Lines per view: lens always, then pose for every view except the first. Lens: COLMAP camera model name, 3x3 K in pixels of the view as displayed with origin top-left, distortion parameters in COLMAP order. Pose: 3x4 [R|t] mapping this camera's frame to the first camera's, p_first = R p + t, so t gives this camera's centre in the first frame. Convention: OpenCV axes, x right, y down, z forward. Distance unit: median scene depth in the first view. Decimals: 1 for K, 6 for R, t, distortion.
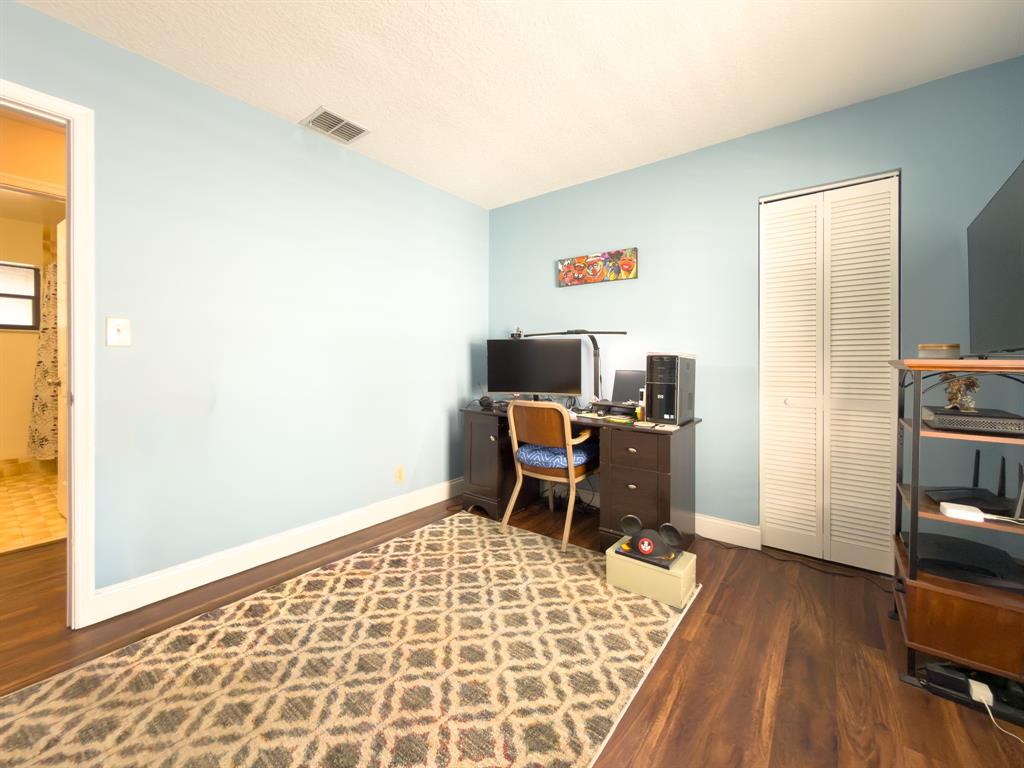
lens RADIAL K [[417.0, 0, 508.0], [0, 417.0, 383.5], [0, 0, 1]] dist [0.000945, -0.000074]
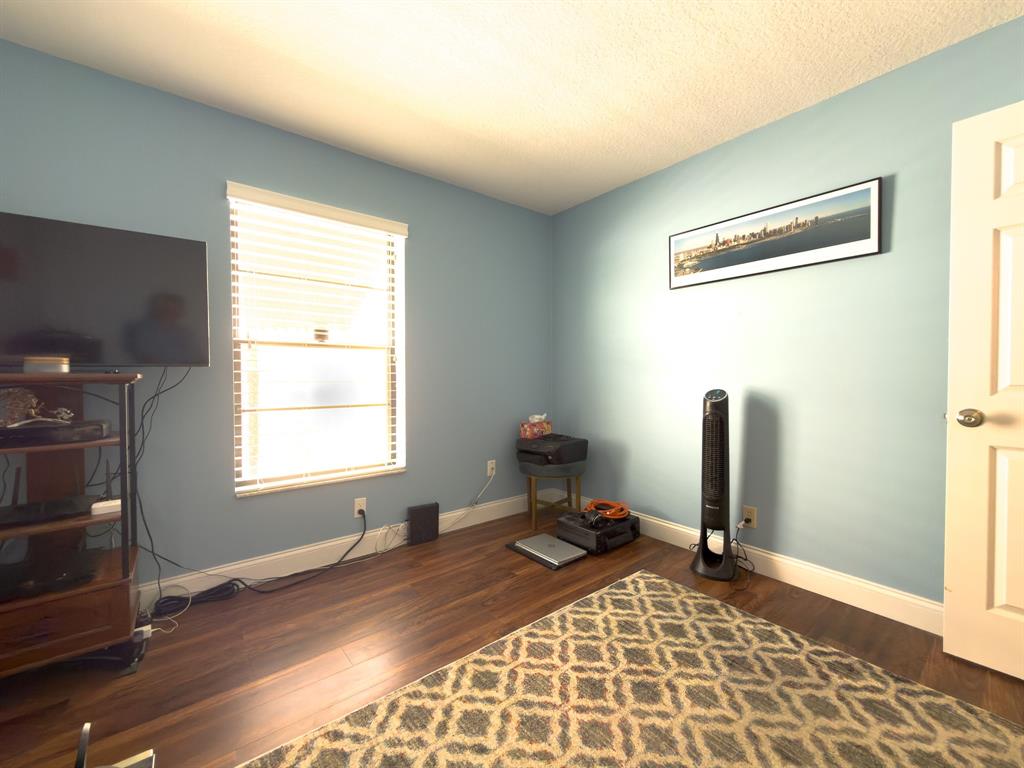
lens RADIAL K [[417.0, 0, 512.8], [0, 417.0, 384.4], [0, 0, 1]] dist [0.000945, -0.000074]
pose [[-0.972457, -0.008858, 0.232913, -0.217207], [0.008381, 0.997303, 0.072920, -0.081148], [-0.232931, 0.072864, -0.969760, 1.647905]]
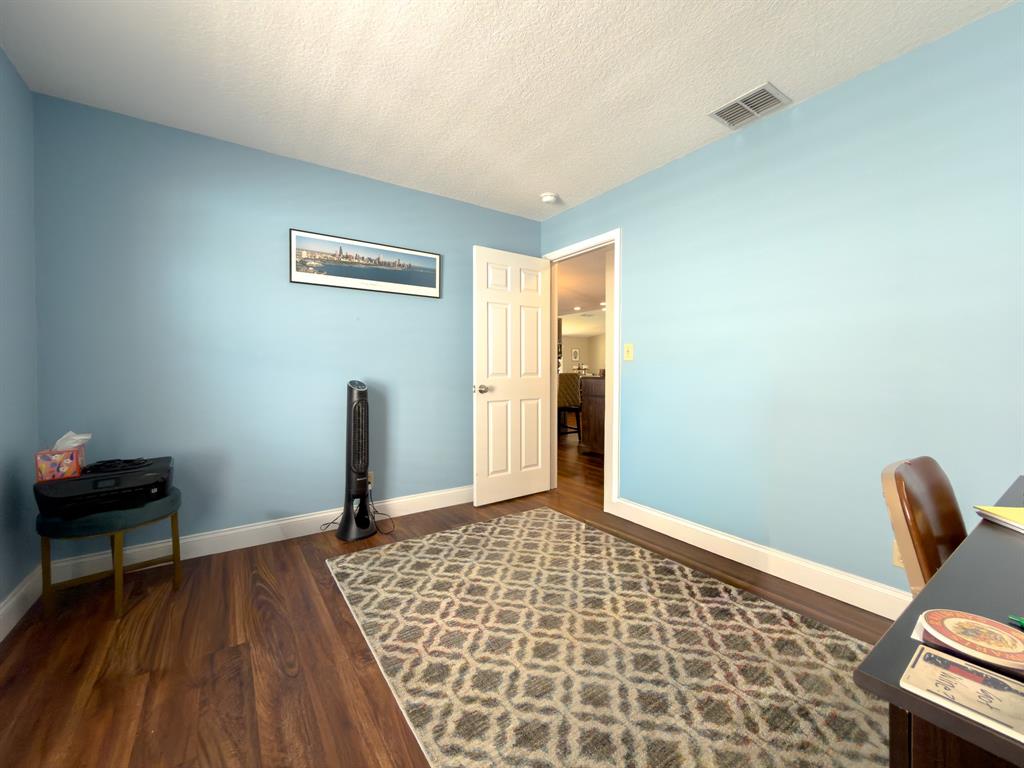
lens RADIAL K [[417.0, 0, 510.1], [0, 417.0, 375.6], [0, 0, 1]] dist [0.000945, -0.000074]
pose [[-0.305890, 0.007795, -0.952035, 0.912310], [-0.049956, 0.998458, 0.024226, -0.044781], [0.950755, 0.054971, -0.305029, 1.197447]]
